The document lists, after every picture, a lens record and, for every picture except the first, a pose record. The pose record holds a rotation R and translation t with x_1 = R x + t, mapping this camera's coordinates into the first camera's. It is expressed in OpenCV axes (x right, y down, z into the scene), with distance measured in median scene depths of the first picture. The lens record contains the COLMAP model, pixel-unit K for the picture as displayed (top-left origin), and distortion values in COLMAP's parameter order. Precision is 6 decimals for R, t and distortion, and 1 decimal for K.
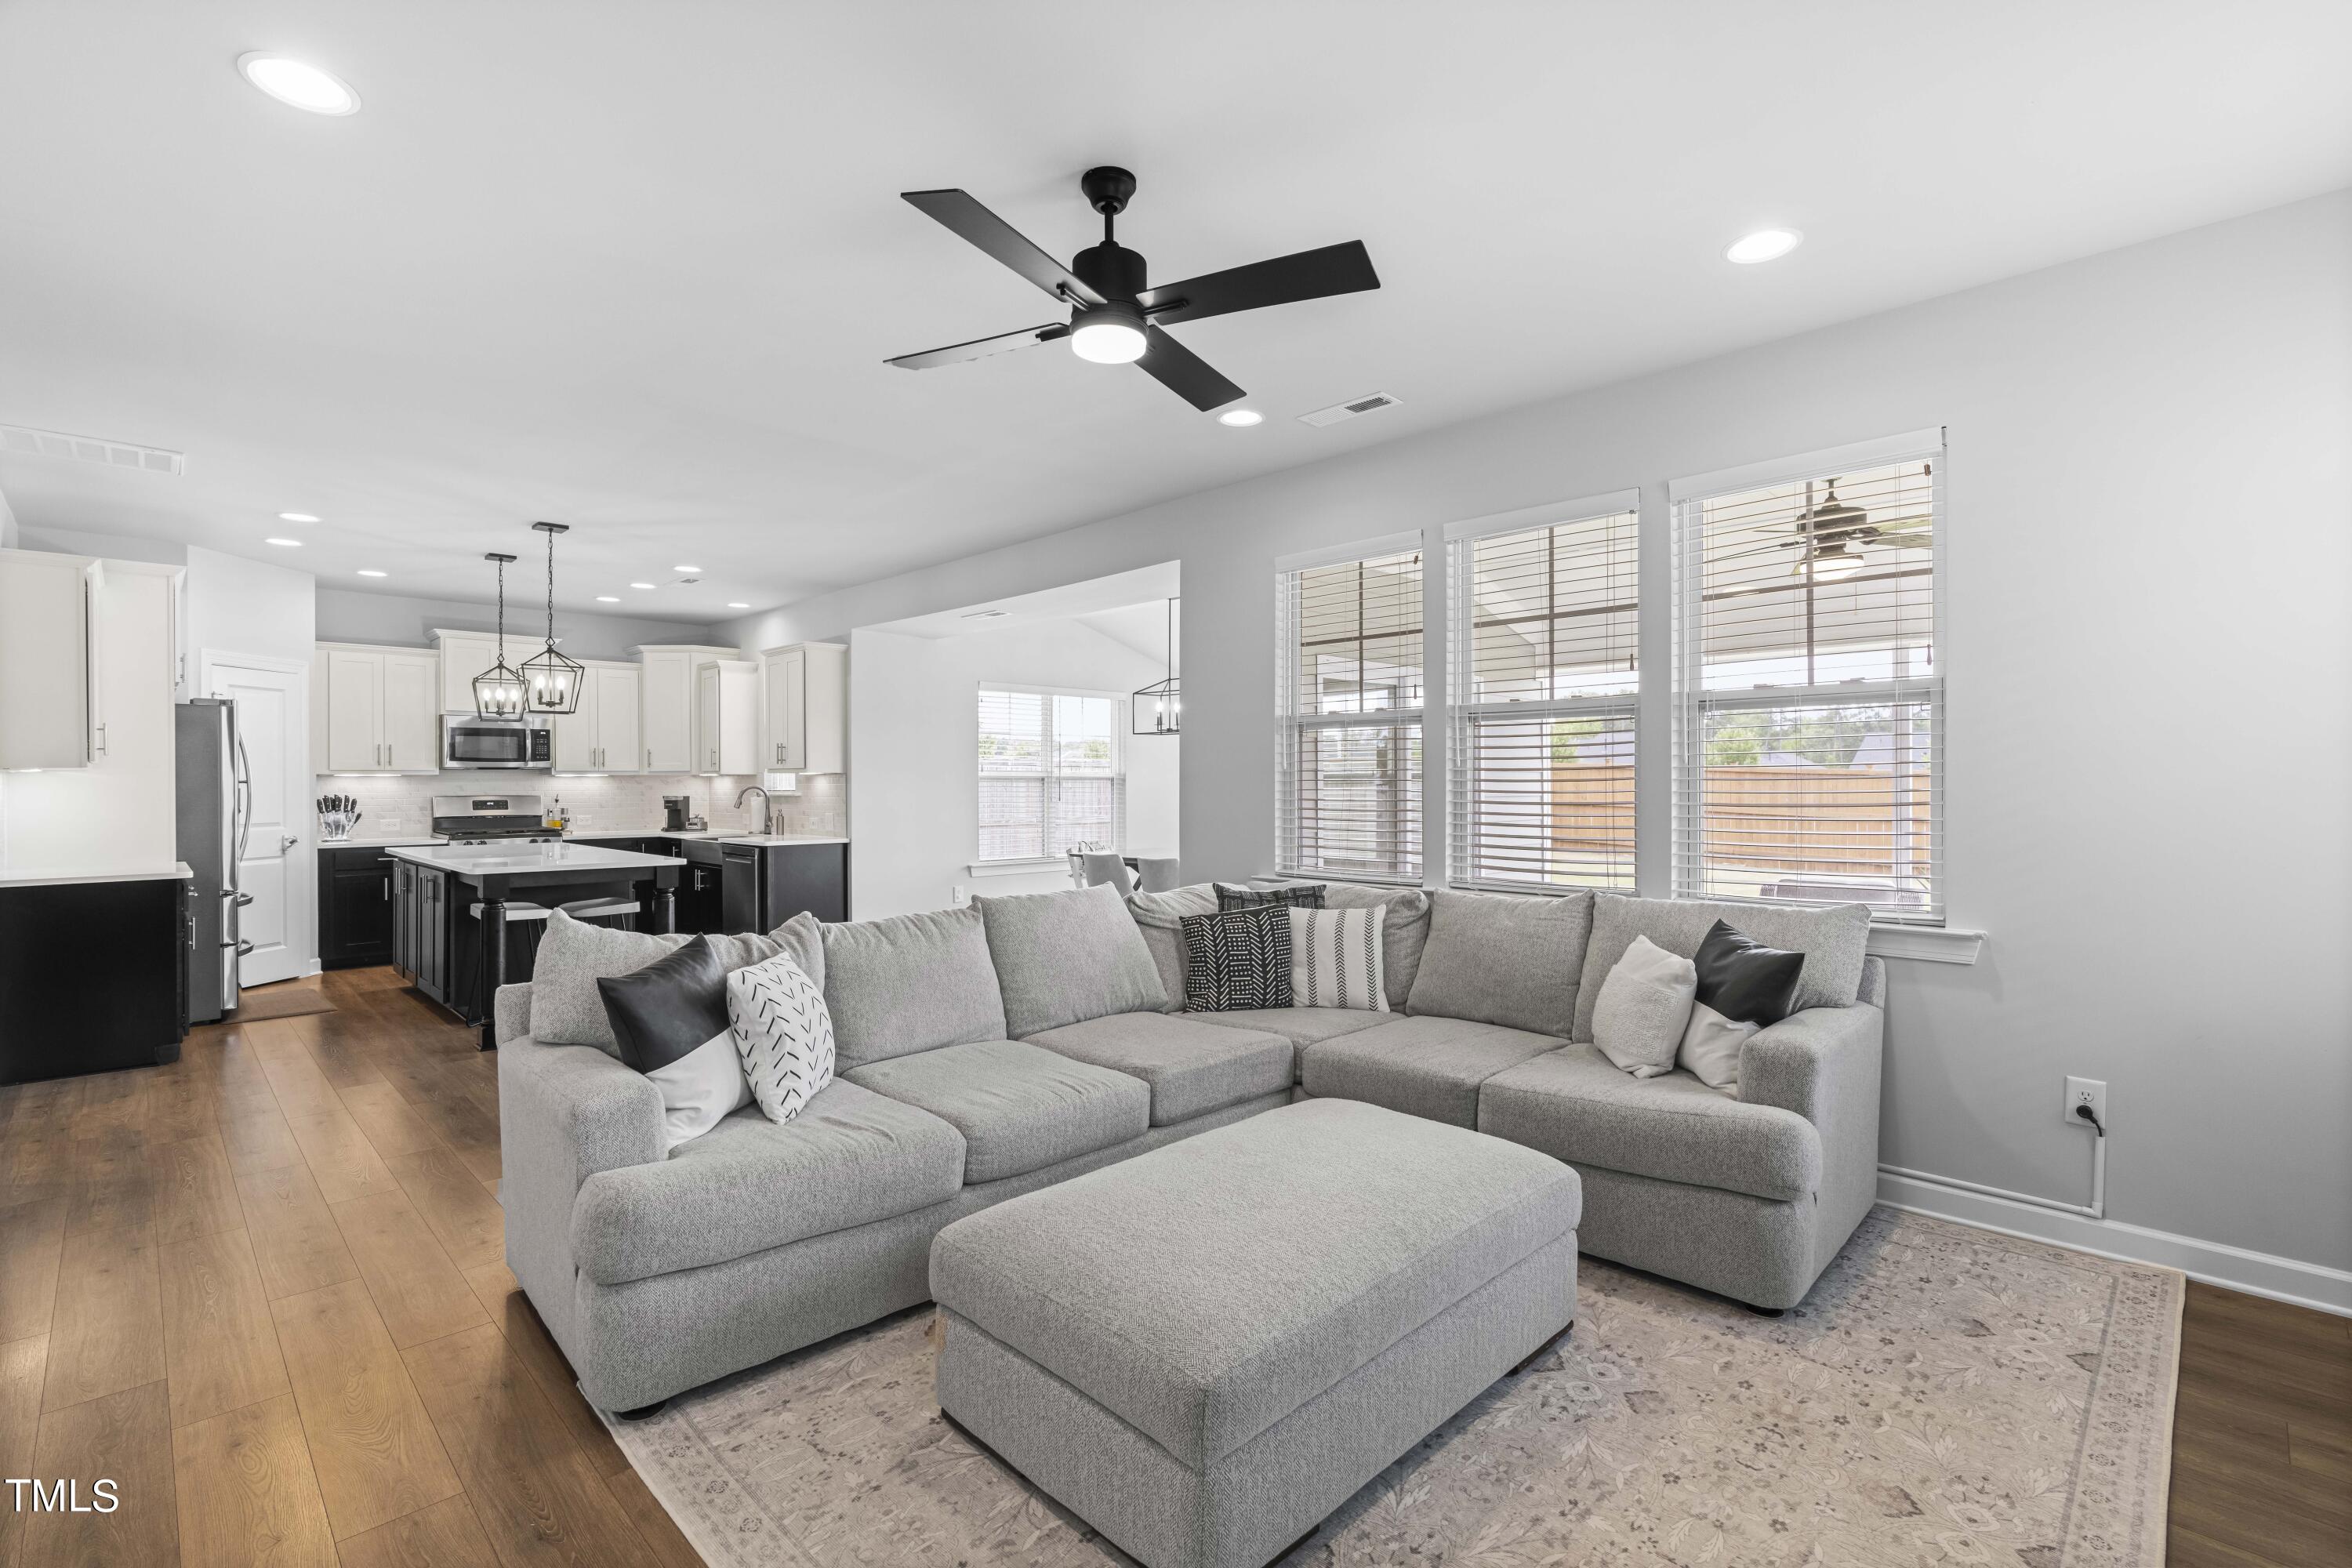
lens RADIAL K [[1067.6, 0, 1182.5], [0, 1067.6, 779.9], [0, 0, 1]] dist [-0.005505, -0.000026]
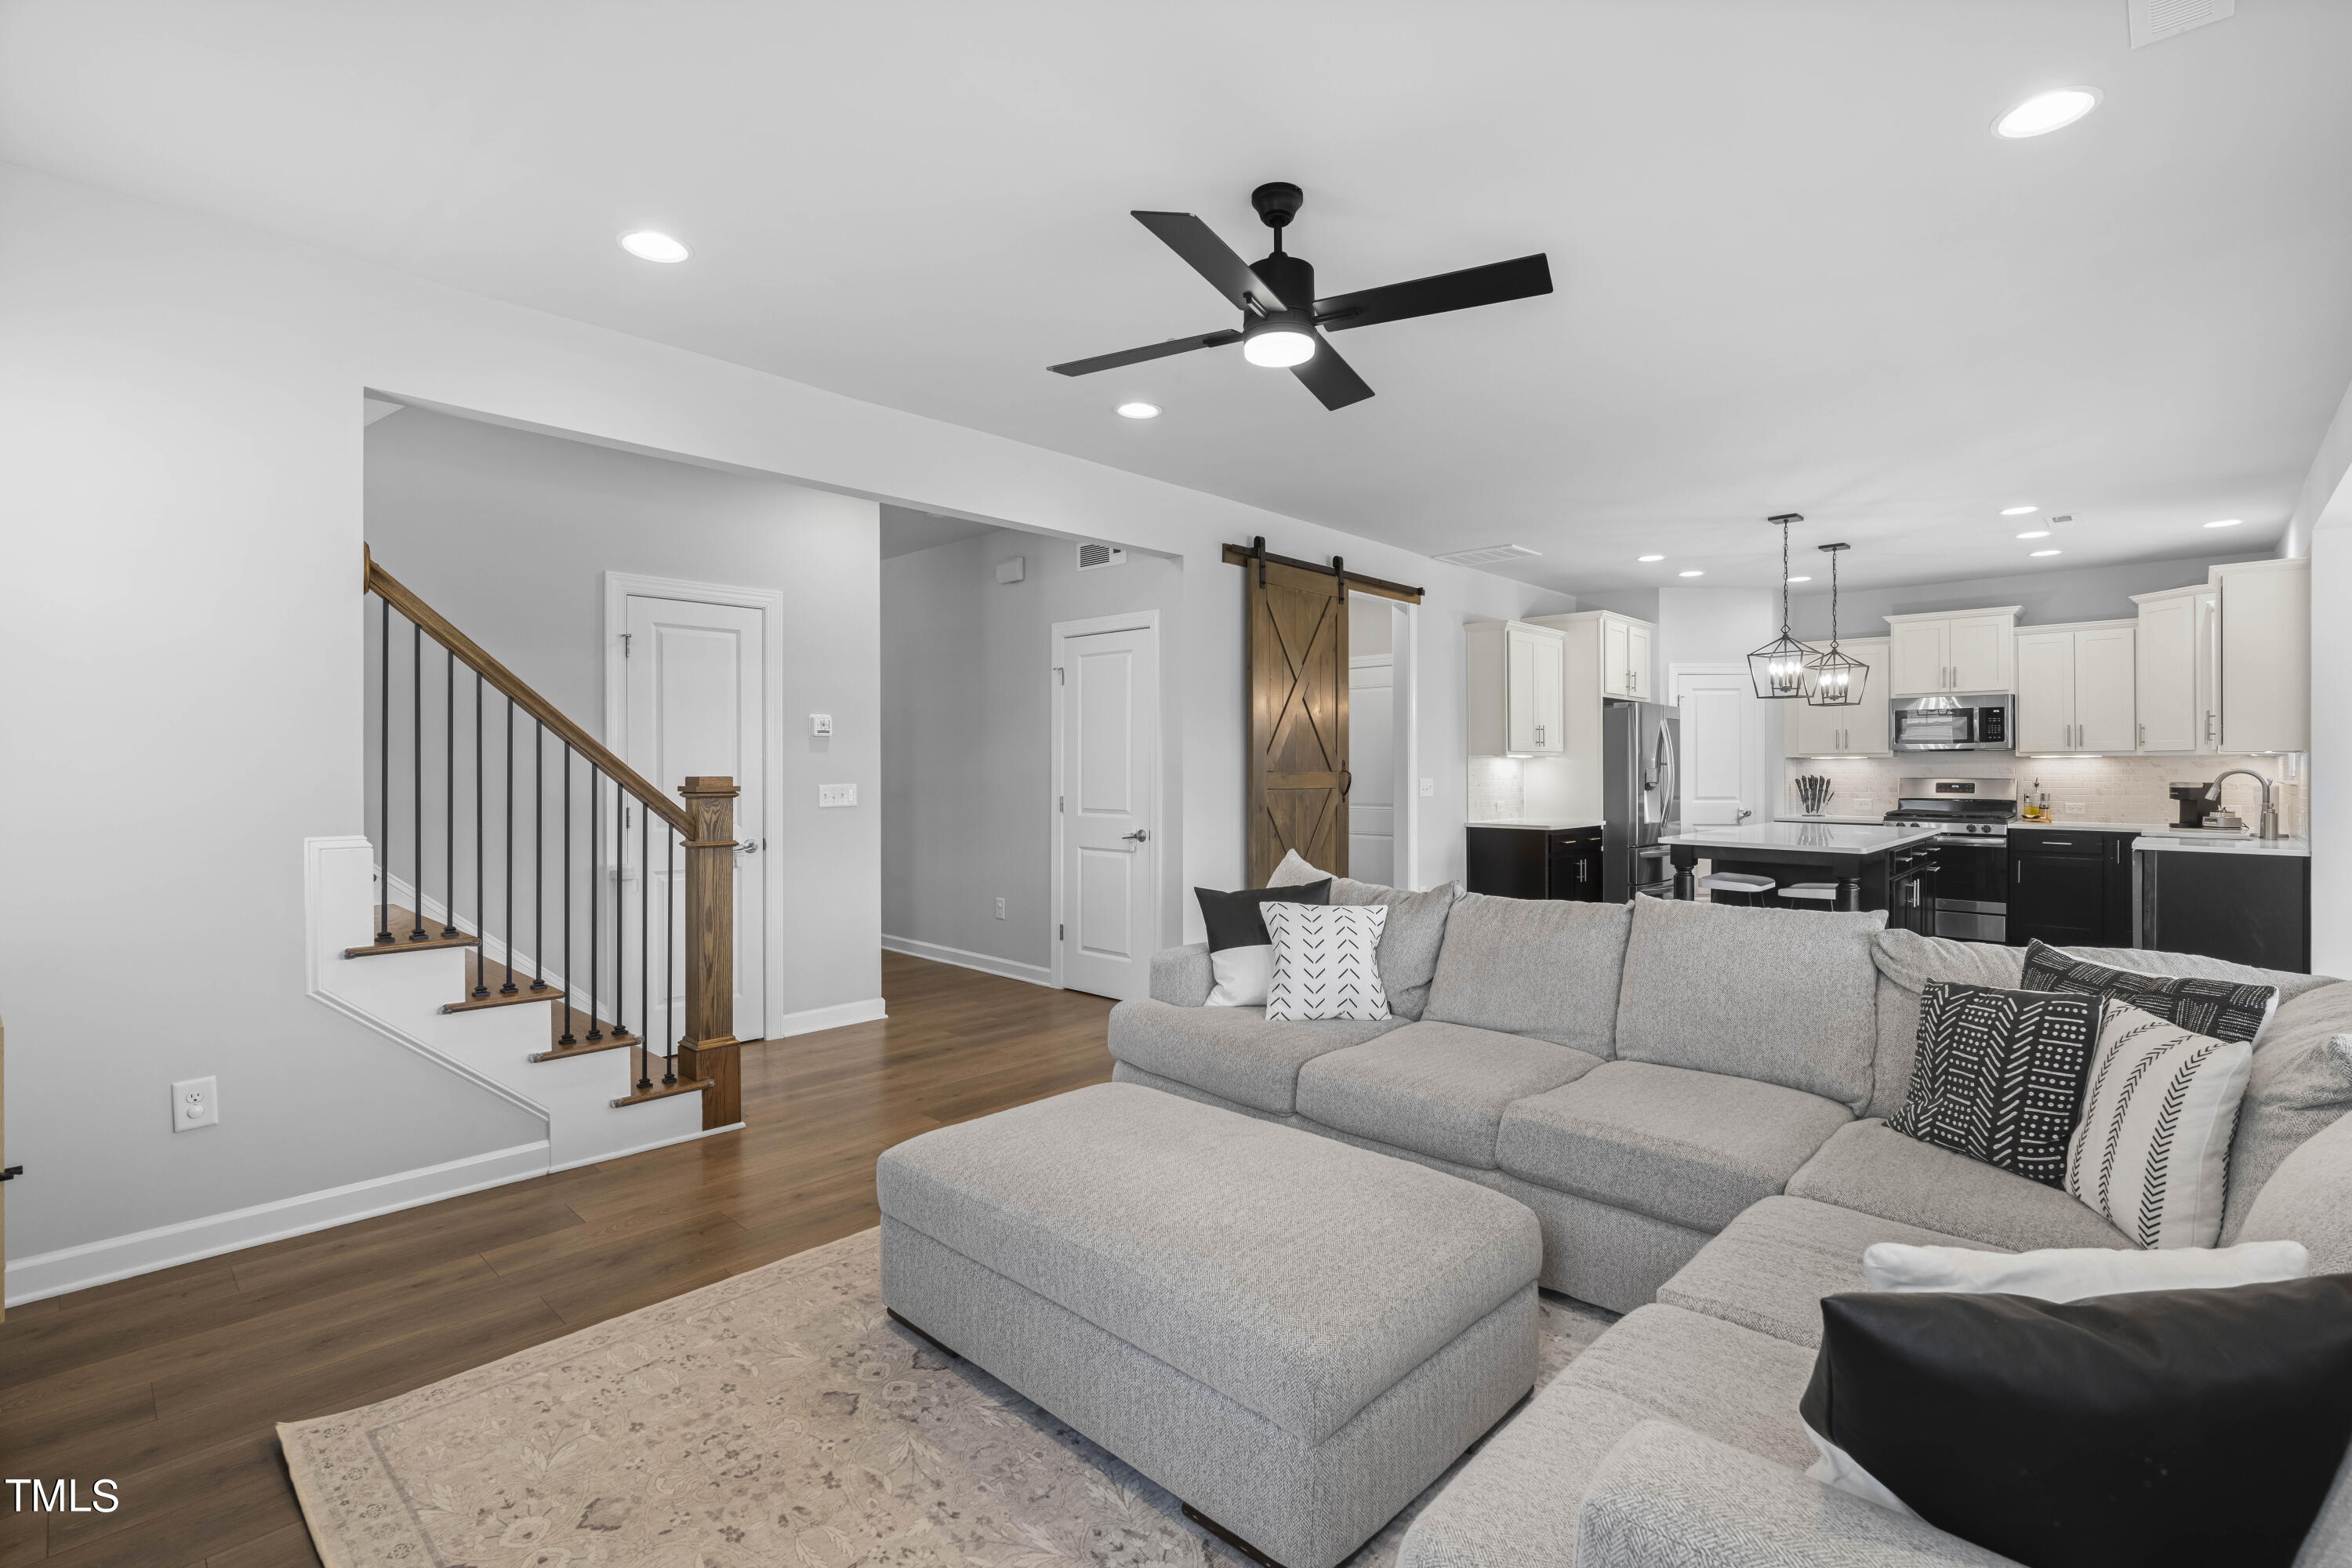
lens RADIAL K [[1067.6, 0, 1182.5], [0, 1067.6, 779.9], [0, 0, 1]] dist [-0.005505, -0.000026]
pose [[0.026018, 0.014211, -0.999560, 0.355122], [0.002645, 0.999894, 0.014285, 0.000622], [0.999658, -0.003015, 0.025977, 0.317313]]
